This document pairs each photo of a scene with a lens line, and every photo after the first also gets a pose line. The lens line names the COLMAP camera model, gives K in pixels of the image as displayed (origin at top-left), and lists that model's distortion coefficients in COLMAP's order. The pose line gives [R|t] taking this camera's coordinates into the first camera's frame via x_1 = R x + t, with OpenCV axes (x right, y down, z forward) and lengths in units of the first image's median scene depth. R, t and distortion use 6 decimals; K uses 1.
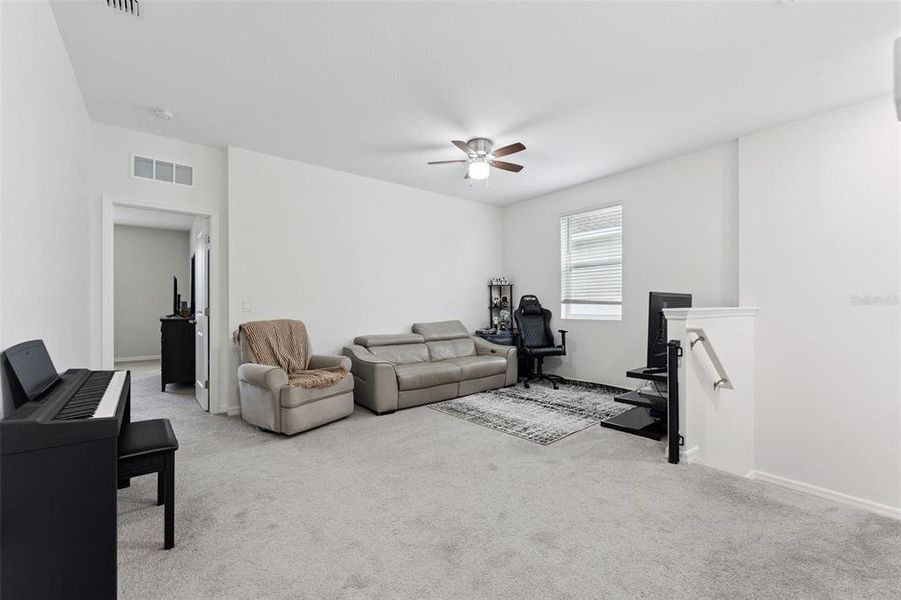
lens RADIAL K [[397.8, 0, 449.5], [0, 397.8, 307.1], [0, 0, 1]] dist [0.000224, 0.000011]
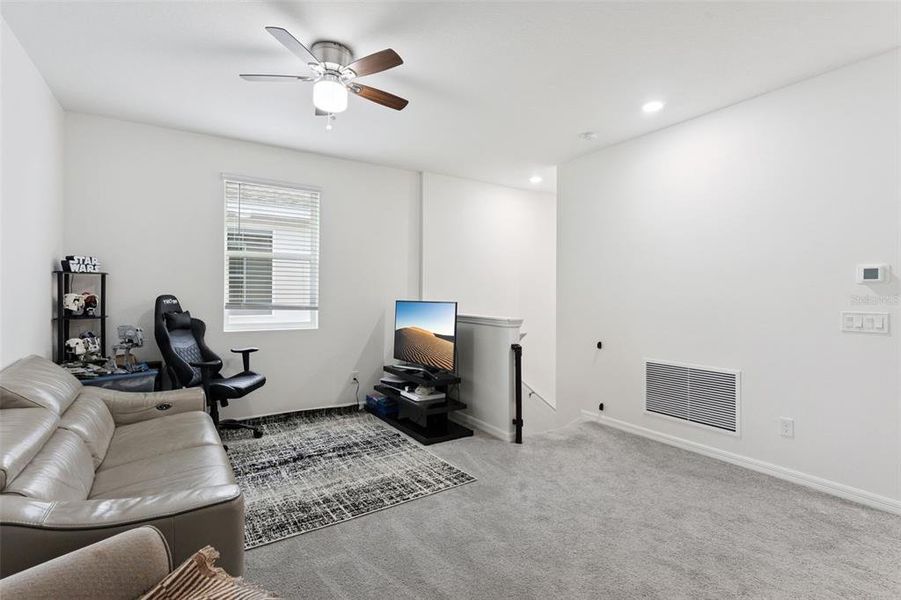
lens RADIAL K [[443.6, 0, 450.5], [0, 443.6, 300.0], [0, 0, 1]] dist [0.000234, 0.000330]
pose [[0.067136, -0.007537, 0.997715, -0.561692], [-0.007524, 0.999939, 0.008060, -0.043316], [-0.997715, -0.008048, 0.067076, 0.763162]]
